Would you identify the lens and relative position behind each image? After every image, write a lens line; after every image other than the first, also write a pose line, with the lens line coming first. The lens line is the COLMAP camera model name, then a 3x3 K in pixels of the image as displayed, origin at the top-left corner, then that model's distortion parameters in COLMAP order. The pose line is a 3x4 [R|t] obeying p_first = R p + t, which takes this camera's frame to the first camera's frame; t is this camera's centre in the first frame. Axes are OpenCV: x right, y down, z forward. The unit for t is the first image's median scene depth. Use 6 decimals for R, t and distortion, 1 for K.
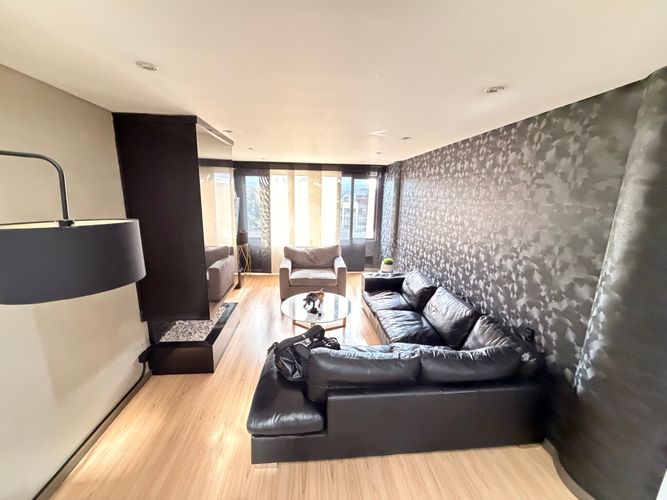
lens RADIAL K [[264.6, 0, 332.7], [0, 264.6, 250.3], [0, 0, 1]] dist [0.000378, -0.000060]
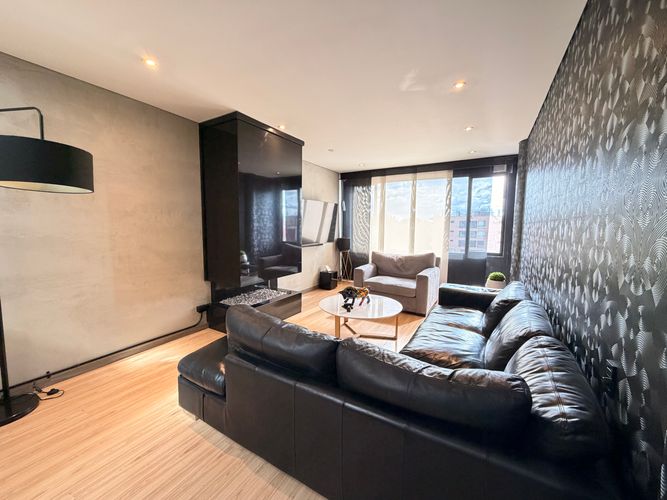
lens RADIAL K [[264.6, 0, 329.4], [0, 264.6, 248.6], [0, 0, 1]] dist [0.000378, -0.000060]
pose [[0.805348, 0.037069, -0.591643, 0.461762], [-0.116010, 0.988601, -0.095973, 0.151693], [0.581341, 0.145927, 0.800467, 0.270300]]
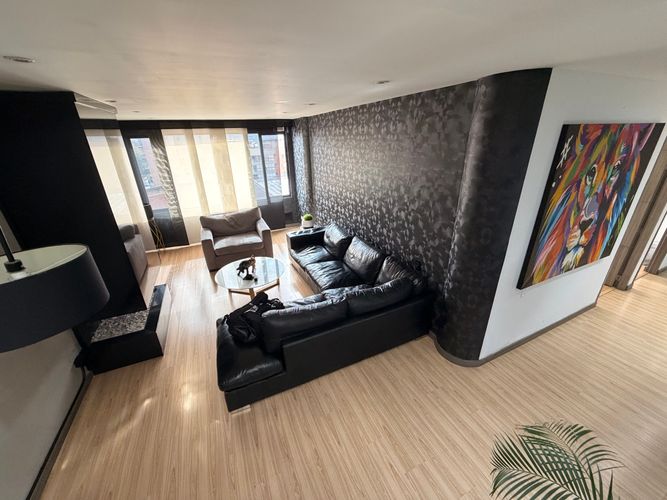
lens RADIAL K [[264.6, 0, 332.7], [0, 264.6, 248.9], [0, 0, 1]] dist [0.000378, -0.000060]
pose [[0.941902, -0.171152, 0.289012, -0.049808], [0.112955, 0.971728, 0.207330, -0.079809], [-0.316326, -0.162639, 0.934605, -0.109688]]
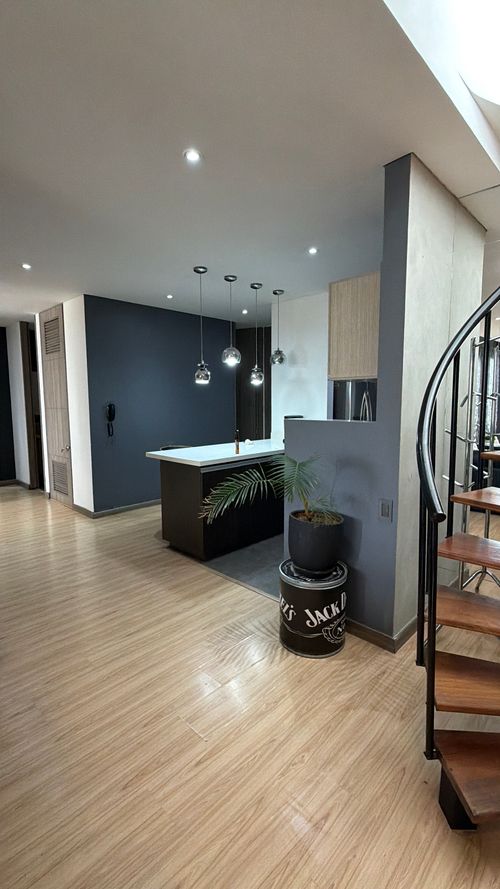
lens RADIAL K [[400.6, 0, 251.2], [0, 400.6, 445.0], [0, 0, 1]] dist [-0.010599, -0.000718]
pose [[-0.651635, -0.097620, 0.752225, -0.209203], [0.153380, 0.954241, 0.256706, 0.069048], [-0.742864, 0.282655, -0.606844, 0.504196]]
